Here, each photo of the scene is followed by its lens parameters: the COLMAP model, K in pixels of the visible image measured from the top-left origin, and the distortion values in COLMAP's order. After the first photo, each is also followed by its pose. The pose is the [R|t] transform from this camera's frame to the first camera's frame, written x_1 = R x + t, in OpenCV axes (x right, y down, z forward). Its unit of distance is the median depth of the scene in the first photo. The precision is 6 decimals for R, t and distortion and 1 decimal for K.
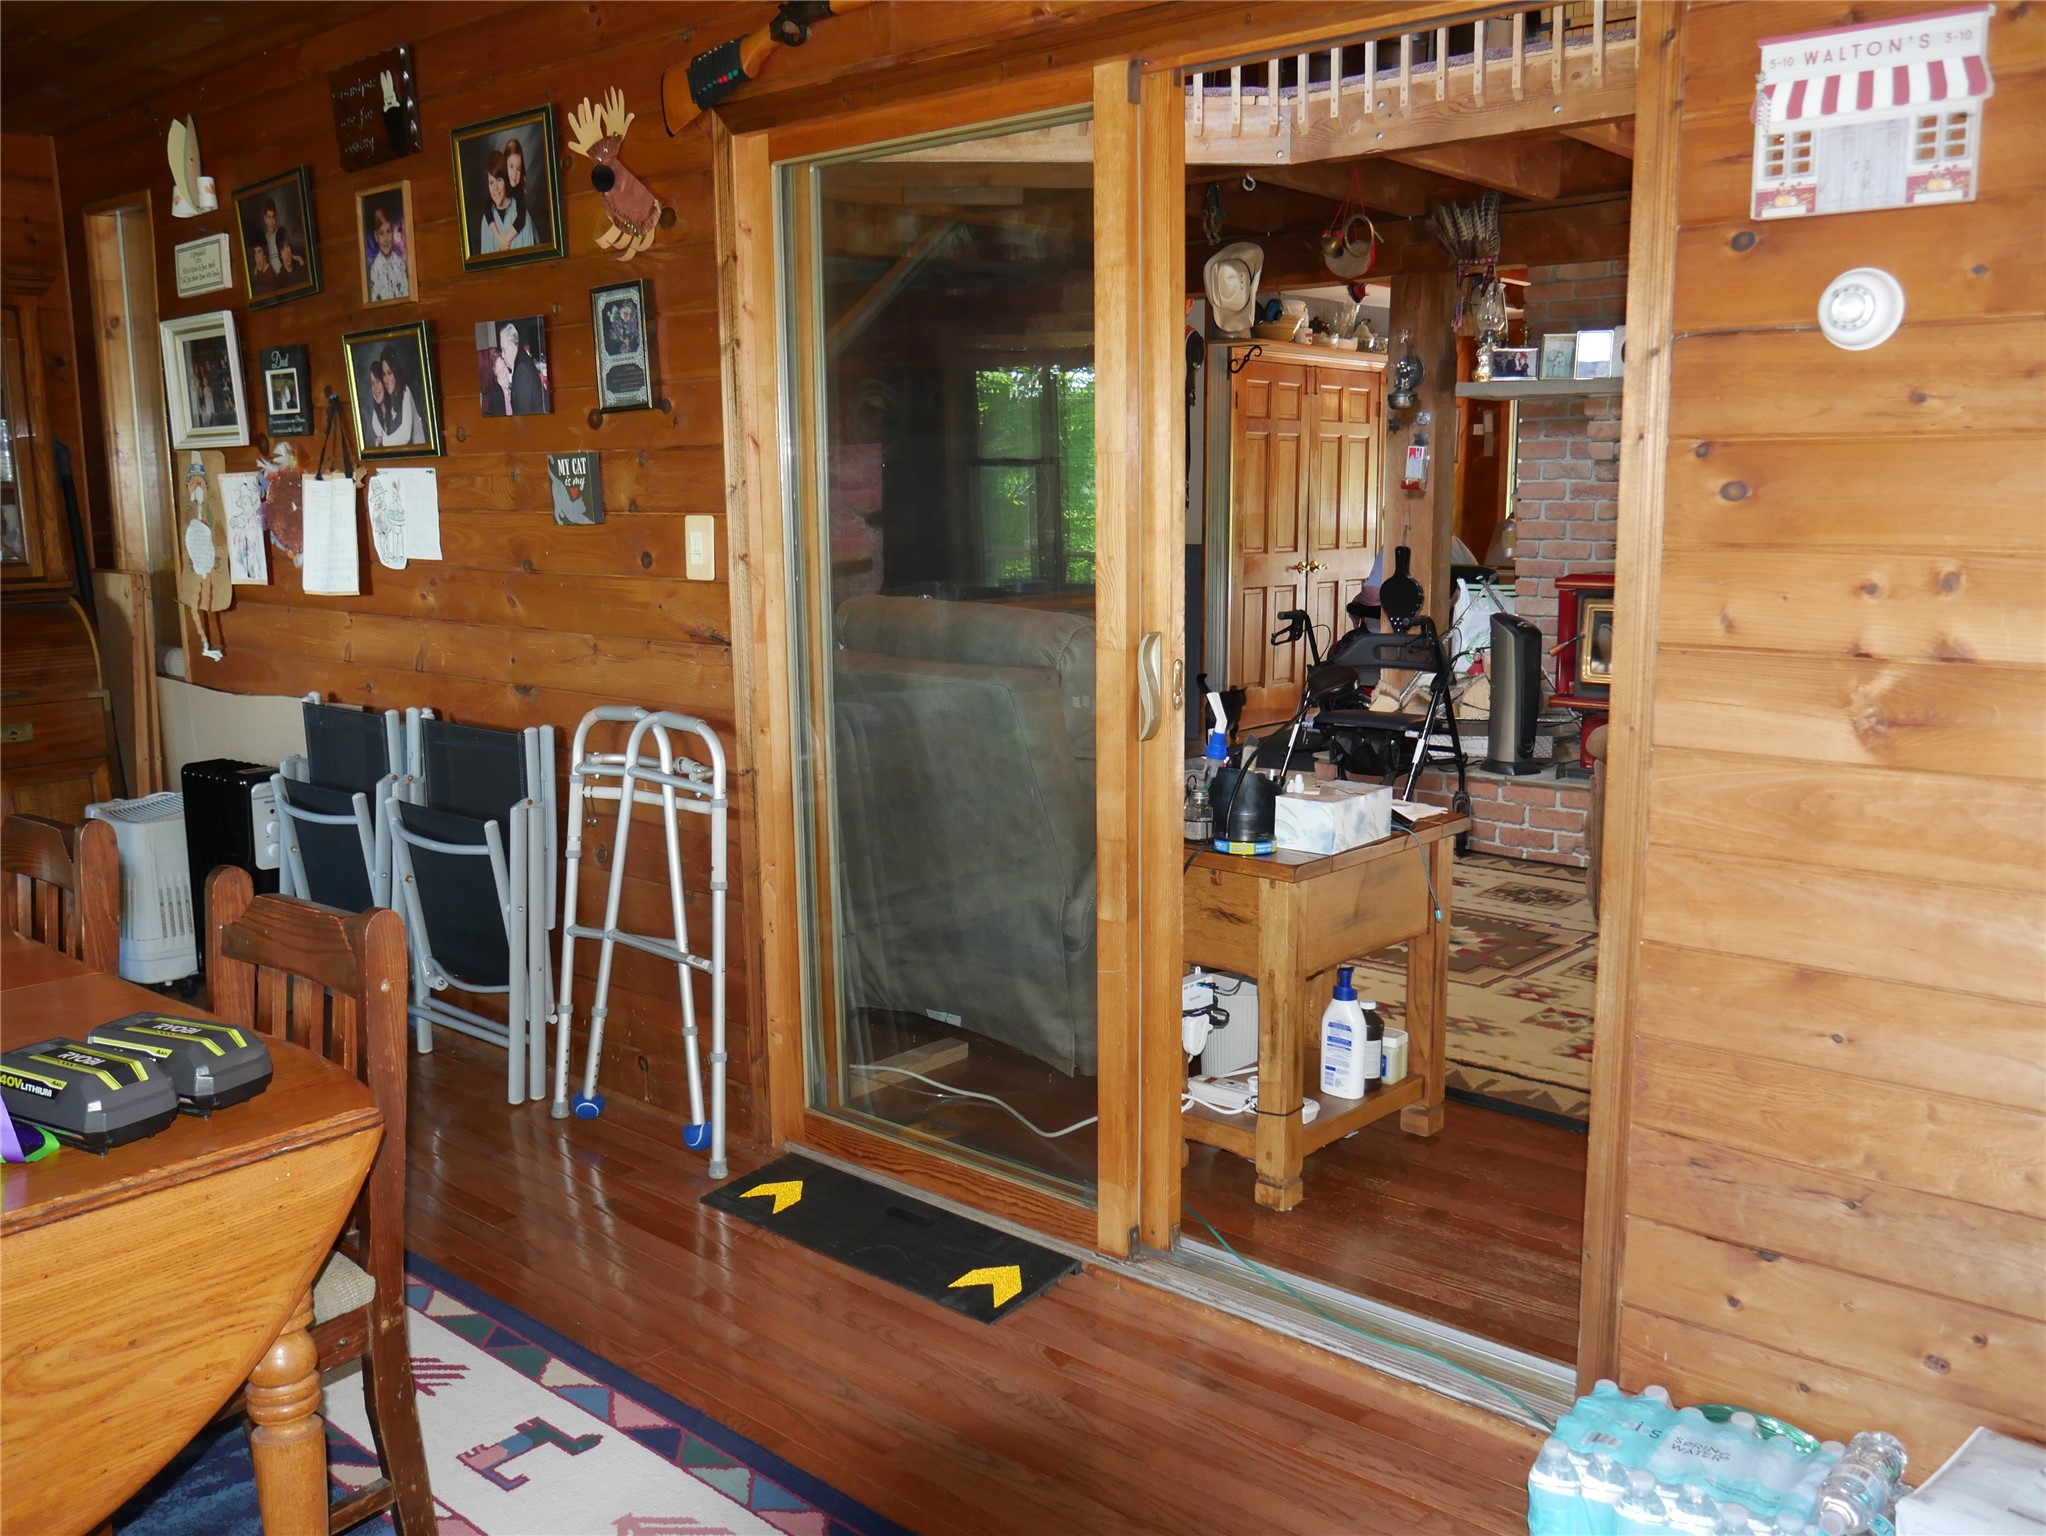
lens RADIAL K [[1732.6, 0, 1021.7], [0, 1732.6, 773.7], [0, 0, 1]] dist [-0.019960, 0.003235]
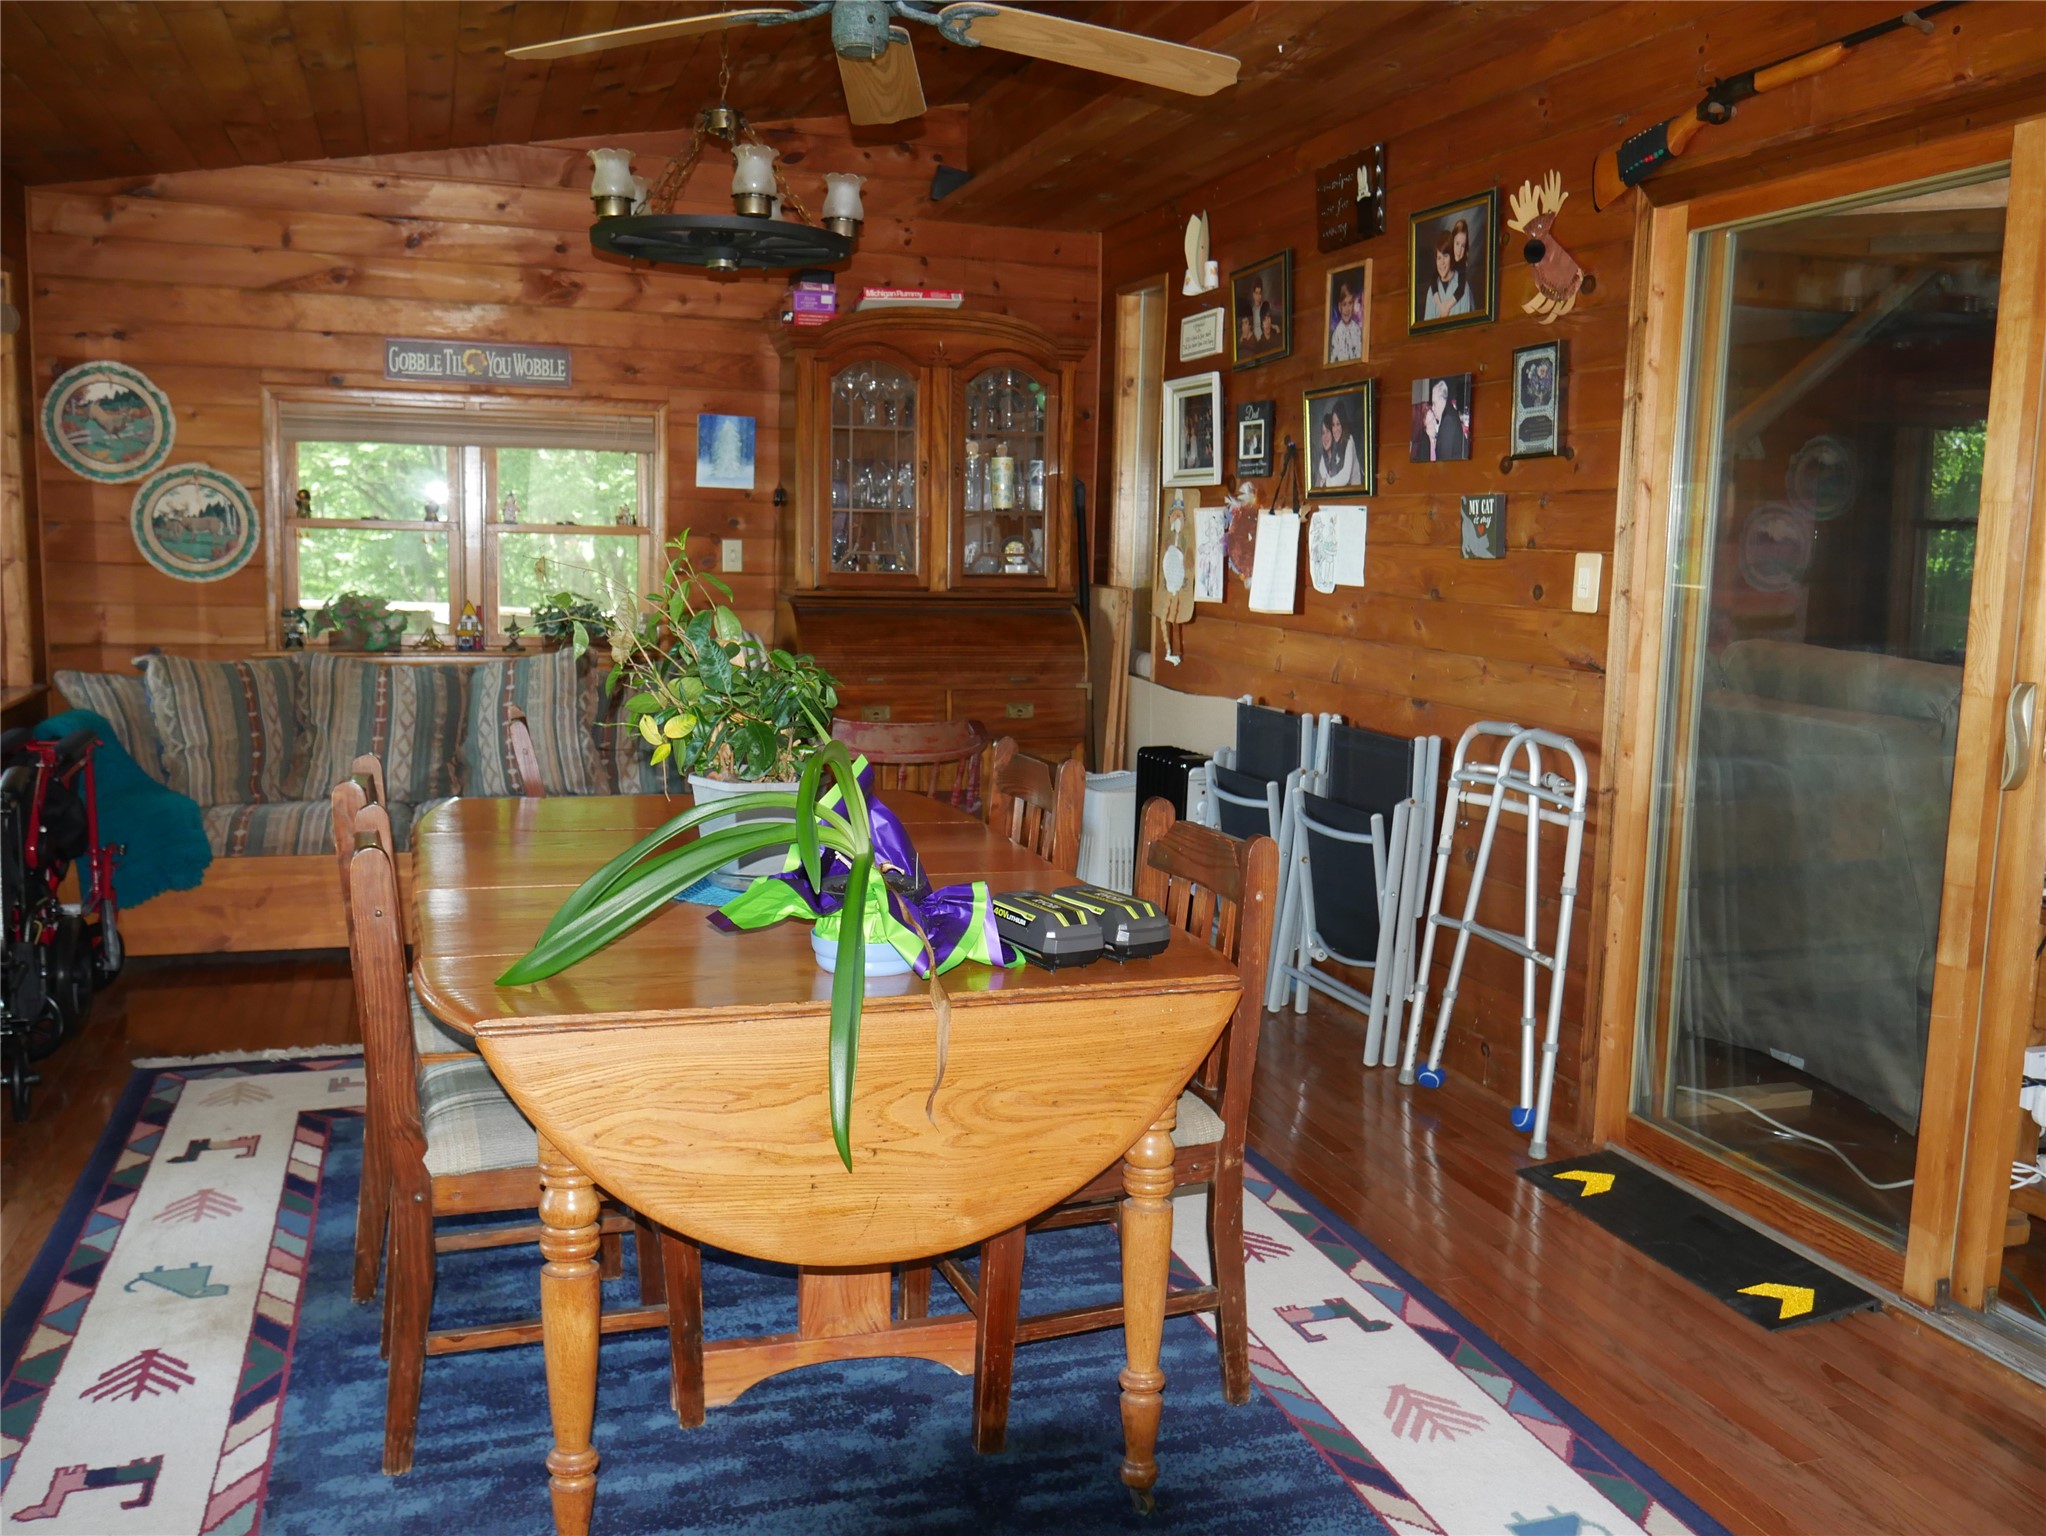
lens RADIAL K [[1732.6, 0, 1021.7], [0, 1732.6, 773.7], [0, 0, 1]] dist [-0.019960, 0.003235]
pose [[0.861027, 0.099438, -0.498742, 0.061889], [-0.114879, 0.993379, -0.000269, 0.029913], [0.495414, 0.057526, 0.866750, -0.114016]]
